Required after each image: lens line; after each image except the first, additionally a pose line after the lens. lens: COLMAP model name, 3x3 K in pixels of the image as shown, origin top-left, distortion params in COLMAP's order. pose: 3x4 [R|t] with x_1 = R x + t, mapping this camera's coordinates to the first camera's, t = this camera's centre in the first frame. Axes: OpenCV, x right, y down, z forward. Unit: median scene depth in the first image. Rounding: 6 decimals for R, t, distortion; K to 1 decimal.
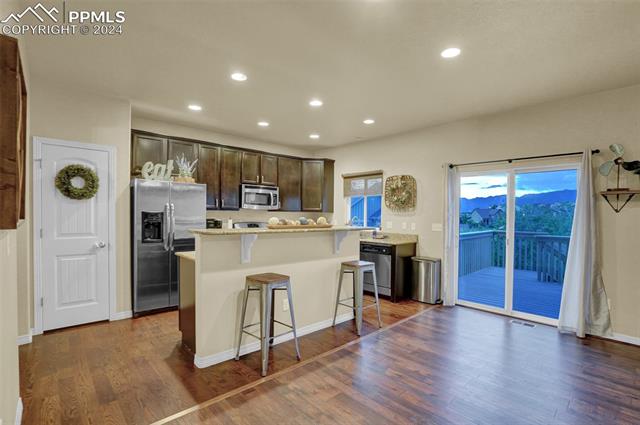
lens RADIAL K [[307.9, 0, 316.0], [0, 307.9, 218.3], [0, 0, 1]] dist [-0.003448, -0.000397]
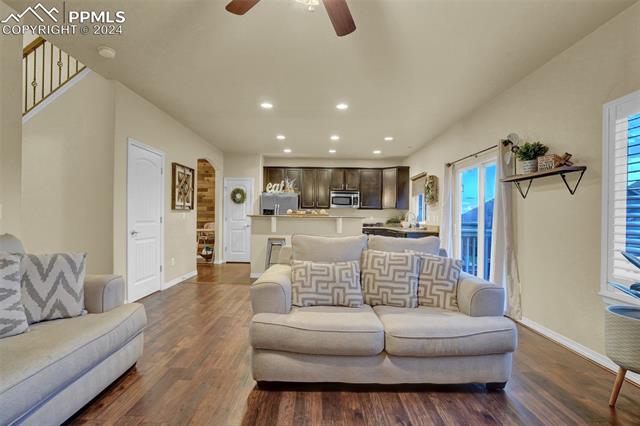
lens RADIAL K [[307.9, 0, 316.0], [0, 307.9, 218.8], [0, 0, 1]] dist [-0.003448, -0.000397]
pose [[0.727072, -0.000372, -0.686561, 0.965626], [-0.012428, 0.999829, -0.013704, 0.059058], [0.686449, 0.018496, 0.726943, -0.186598]]
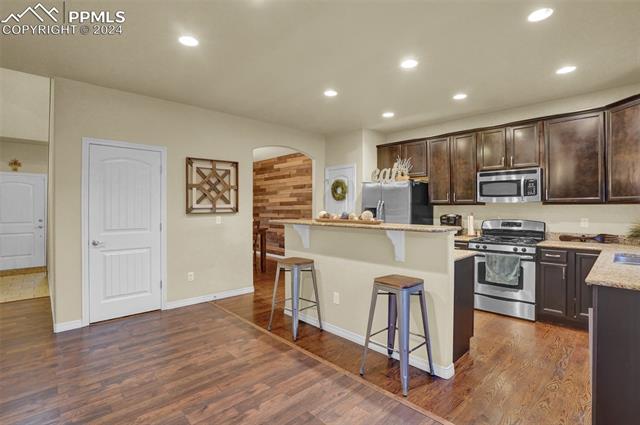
lens RADIAL K [[306.2, 0, 321.6], [0, 306.2, 208.3], [0, 0, 1]] dist [-0.024256, -0.000095]
pose [[0.007985, -0.011031, -0.999907, 0.724163], [-0.014935, 0.999826, -0.011149, -0.001657], [0.999857, 0.015022, 0.007819, 0.753360]]
